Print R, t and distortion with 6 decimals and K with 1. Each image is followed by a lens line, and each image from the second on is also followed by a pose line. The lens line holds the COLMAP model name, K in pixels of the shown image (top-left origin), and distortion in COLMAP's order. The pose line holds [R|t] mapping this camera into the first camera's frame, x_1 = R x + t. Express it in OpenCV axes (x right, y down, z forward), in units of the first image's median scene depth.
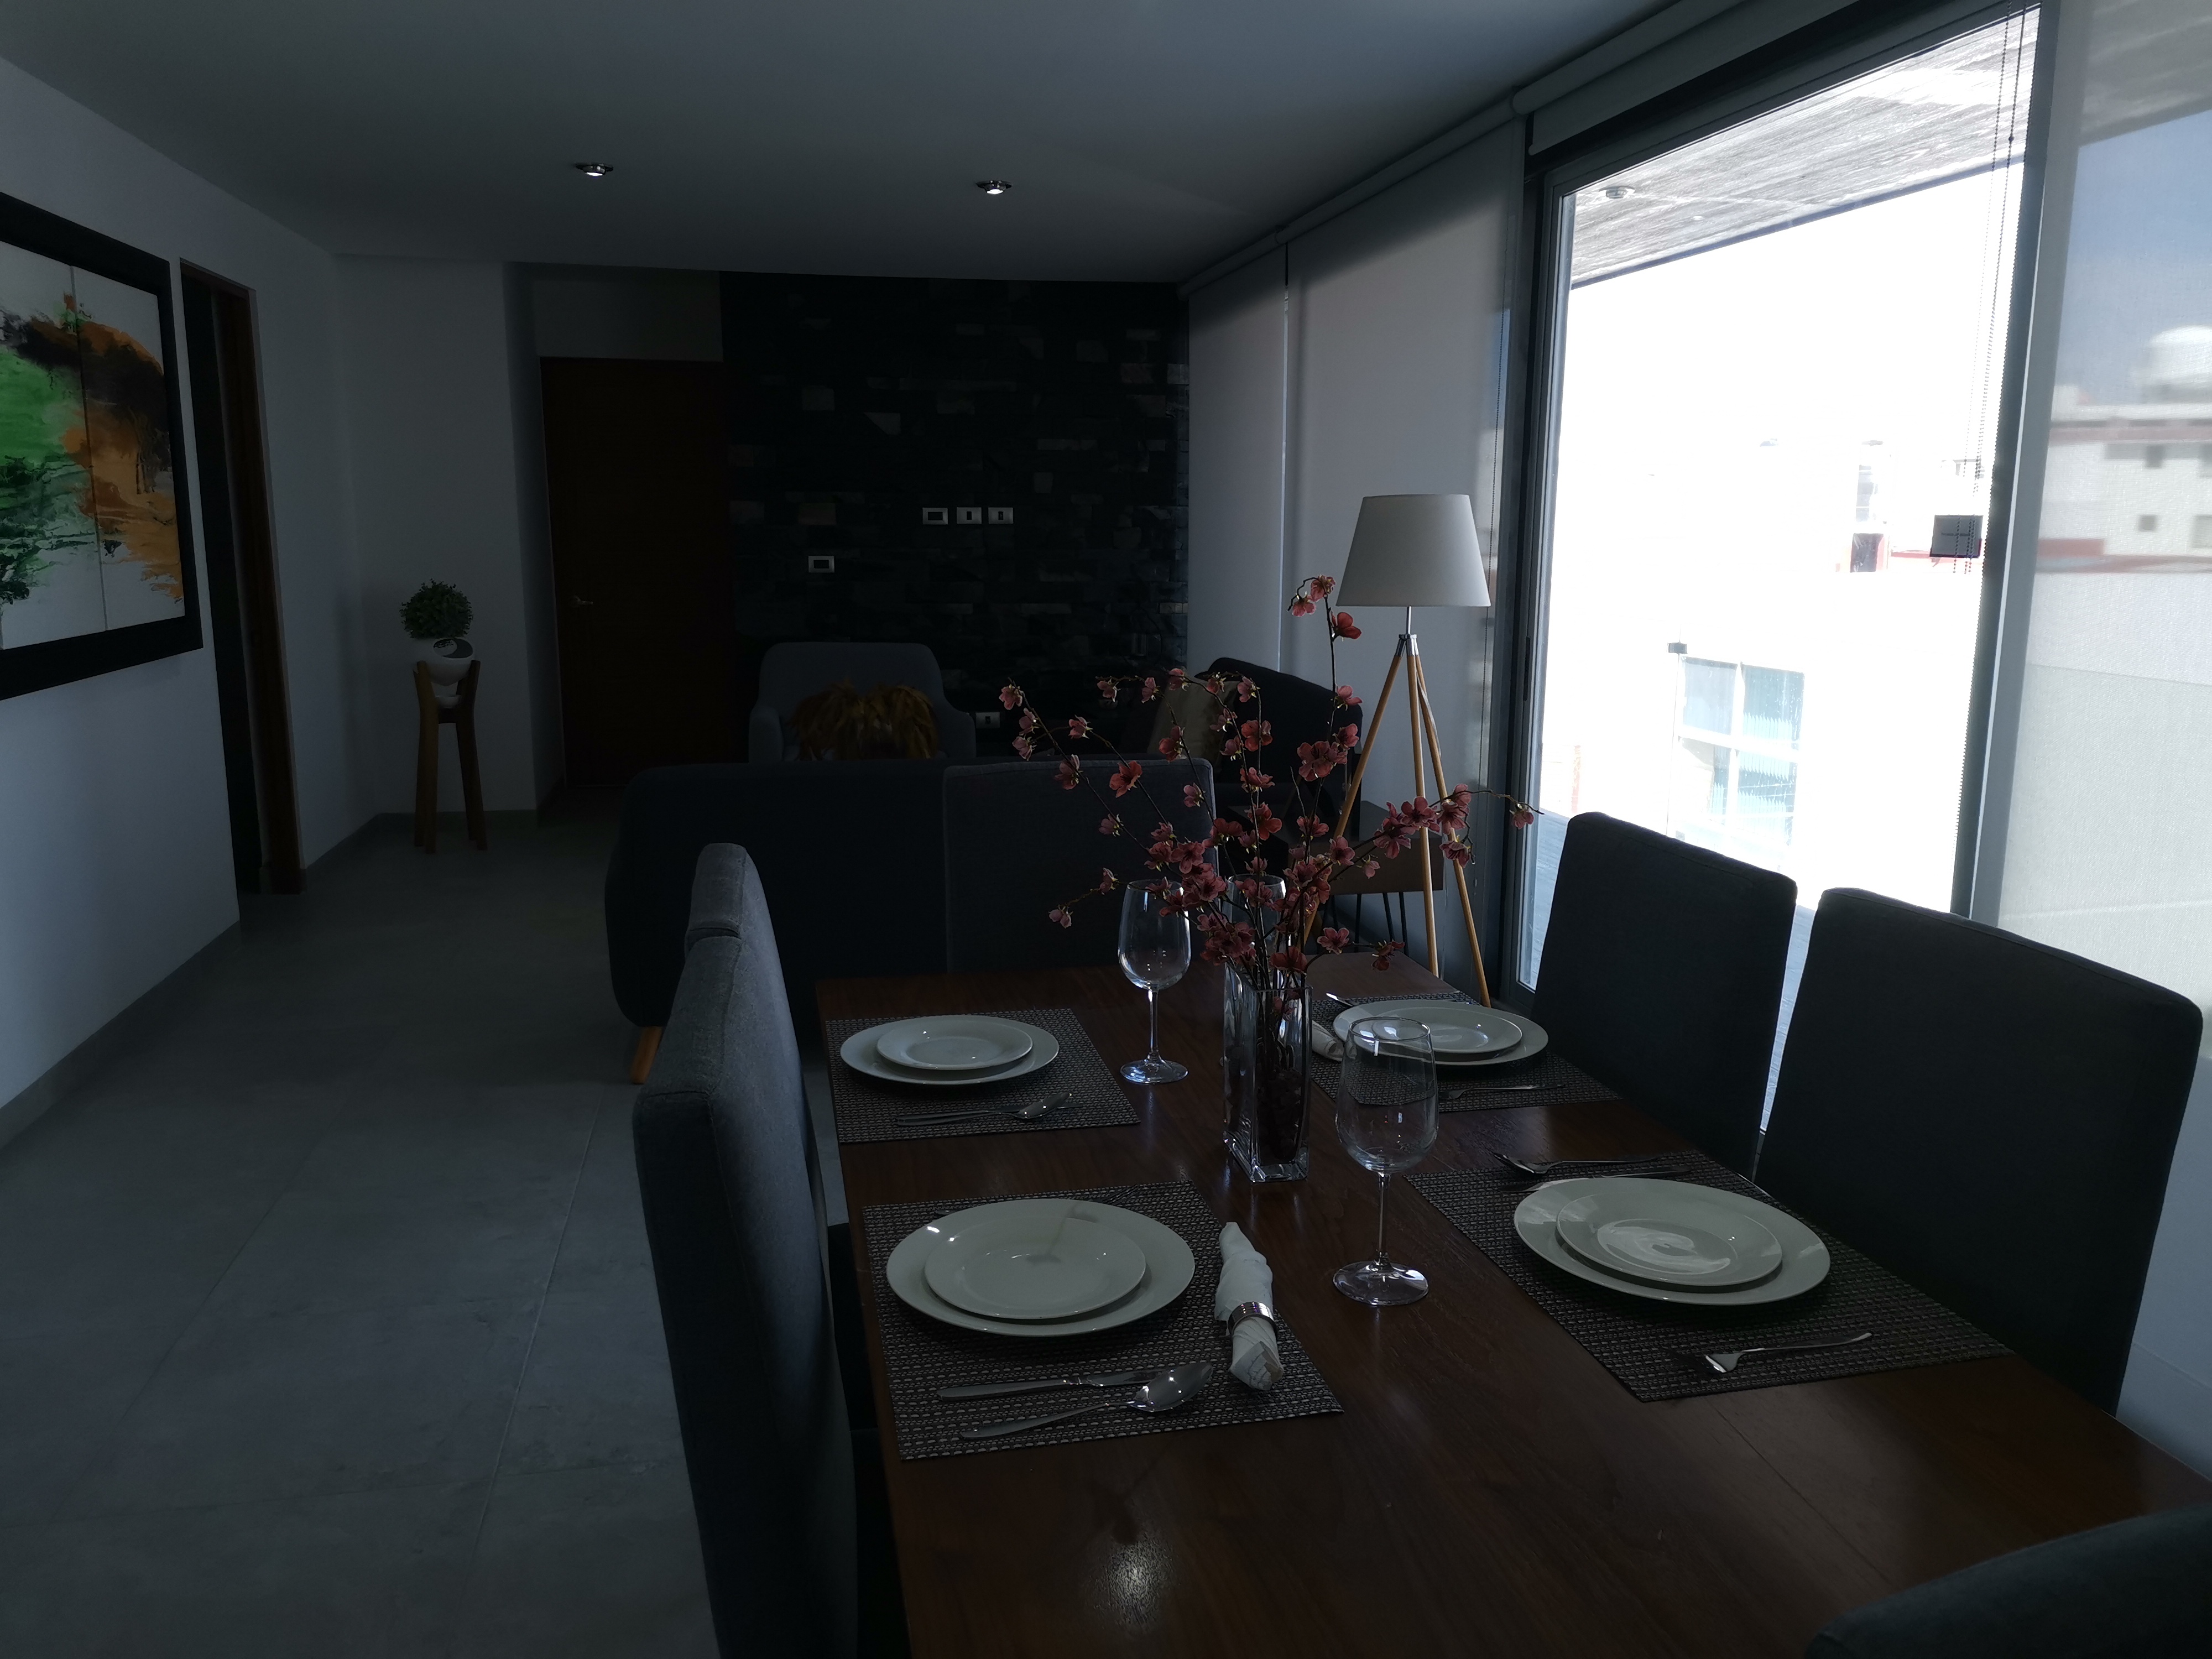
lens RADIAL K [[1670.6, 0, 1099.1], [0, 1670.6, 827.9], [0, 0, 1]] dist [0.067467, -0.082938]
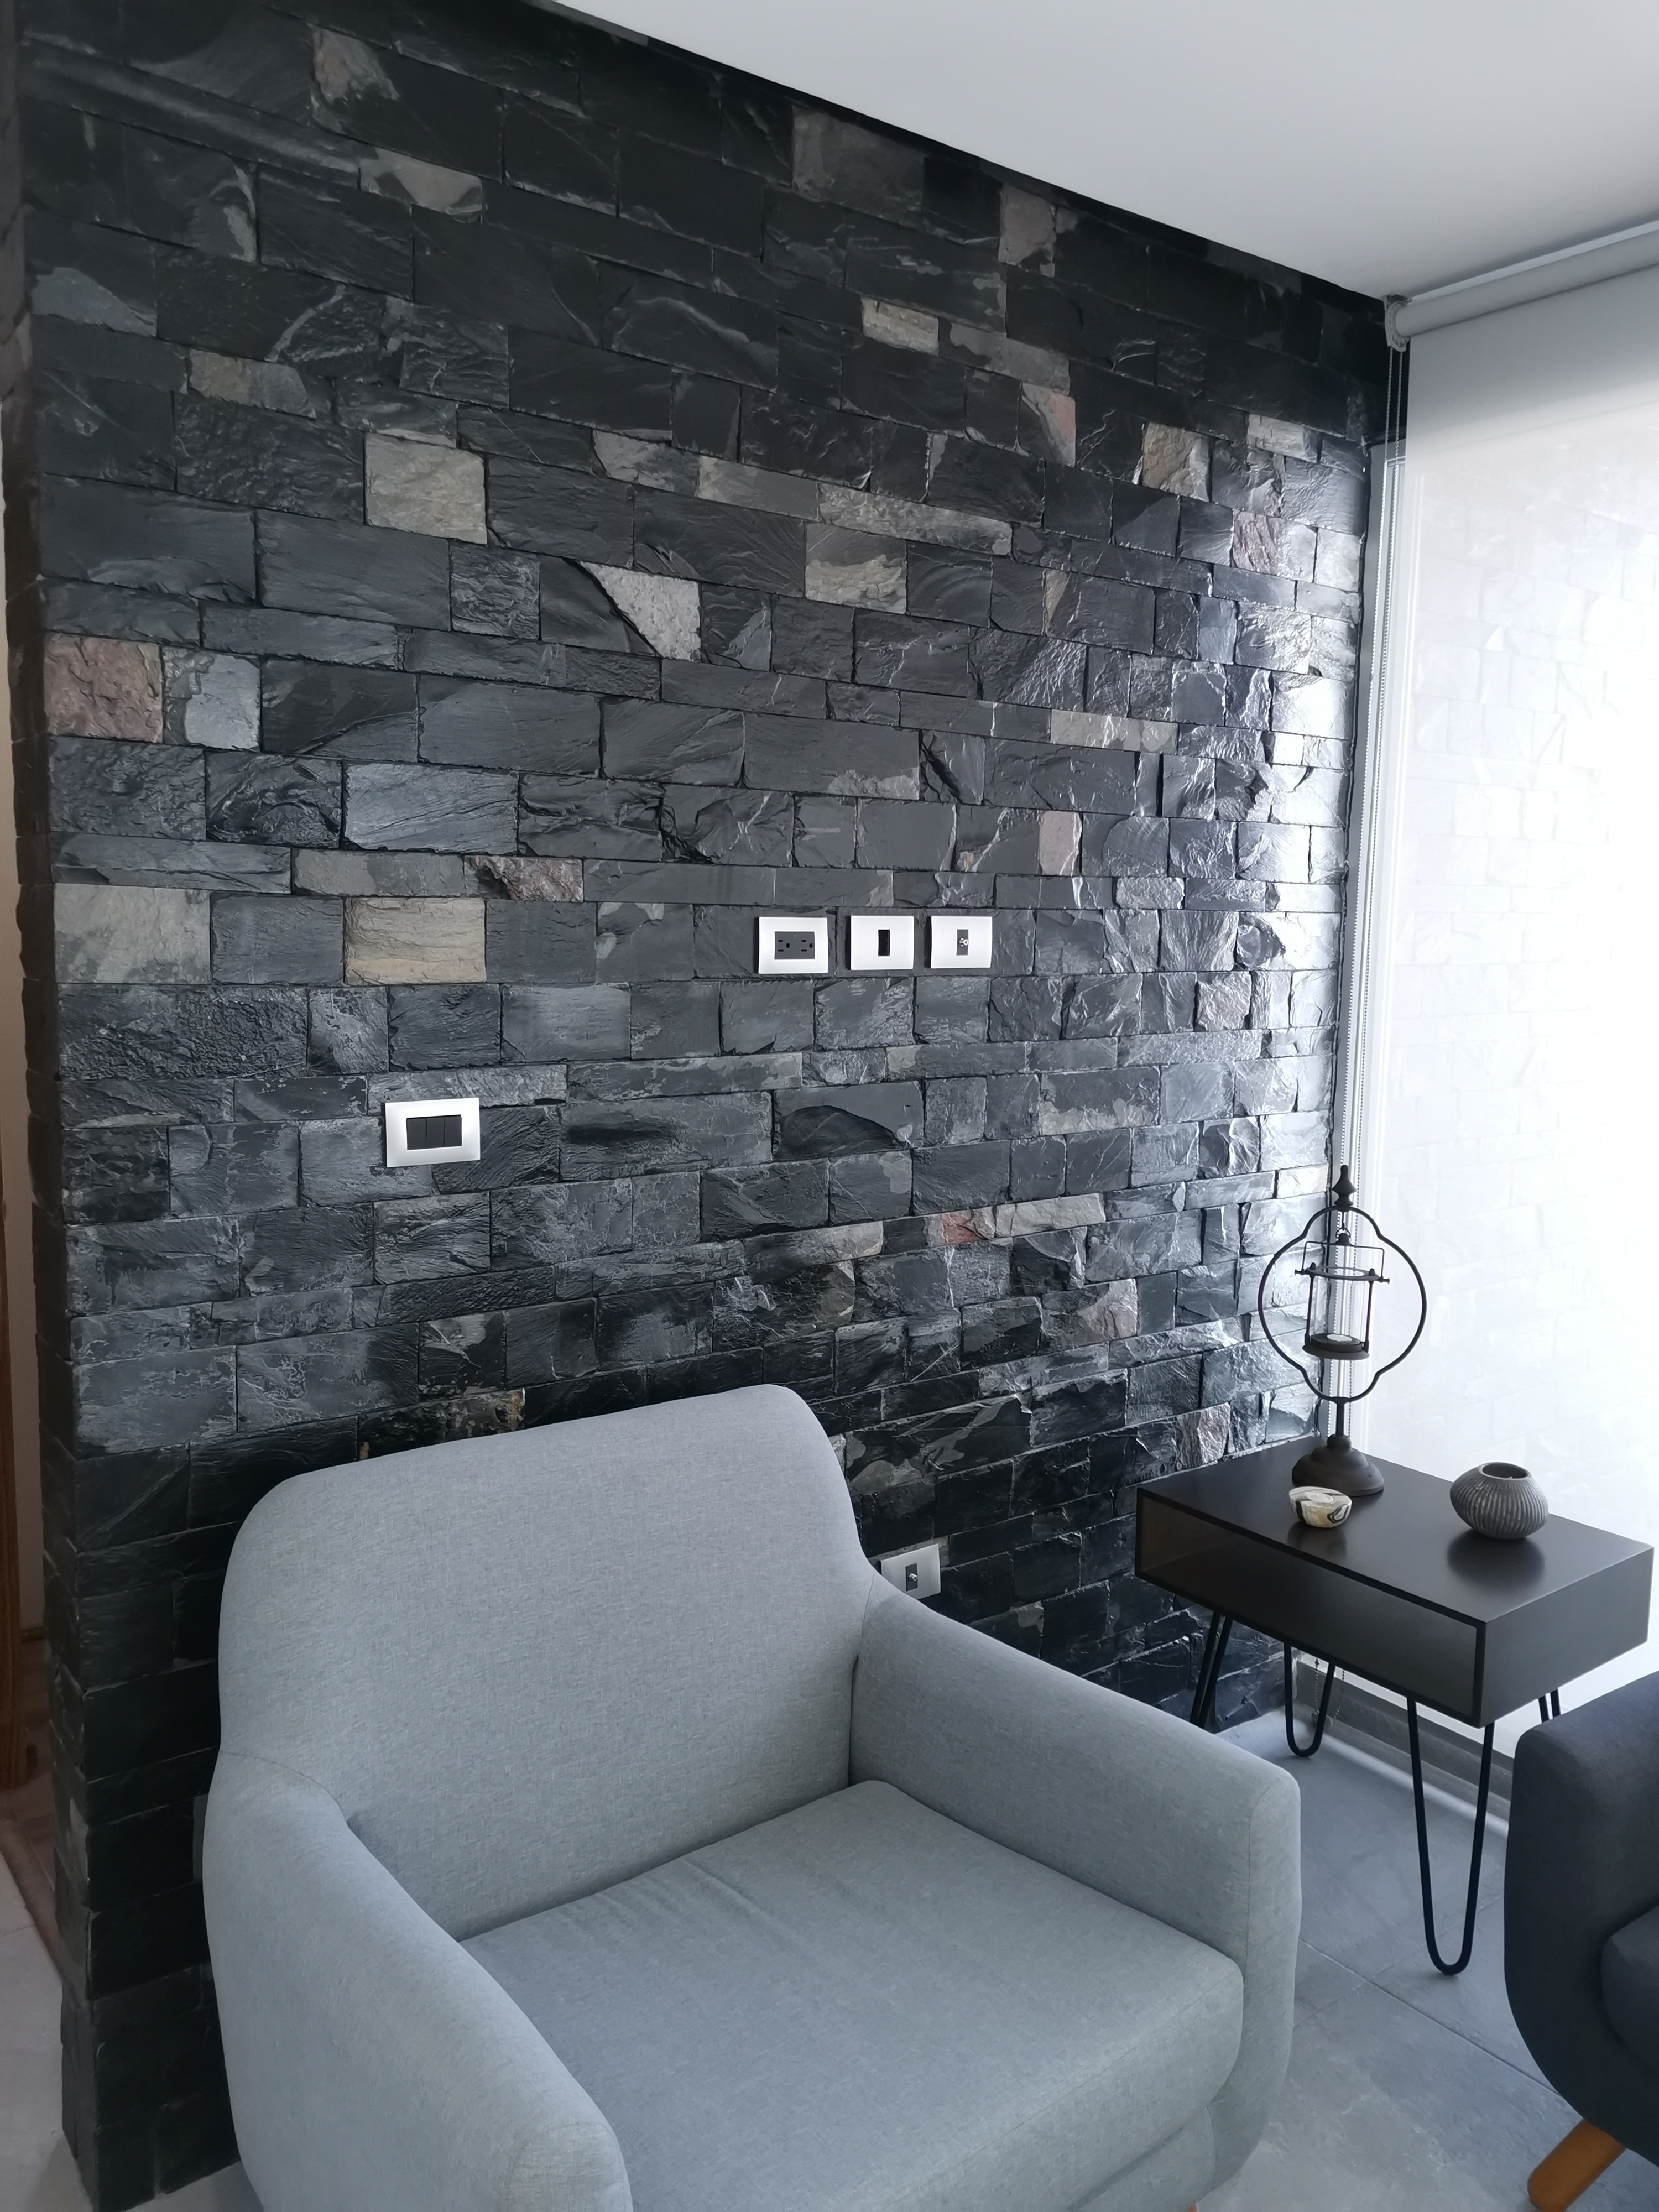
lens RADIAL K [[1670.6, 0, 843.4], [0, 1670.6, 1111.1], [0, 0, 1]] dist [0.067467, -0.082938]
pose [[0.896870, -0.042382, 0.440259, -0.223100], [0.065720, 0.997118, -0.037891, -0.146911], [-0.437385, 0.062917, 0.897071, 0.742117]]
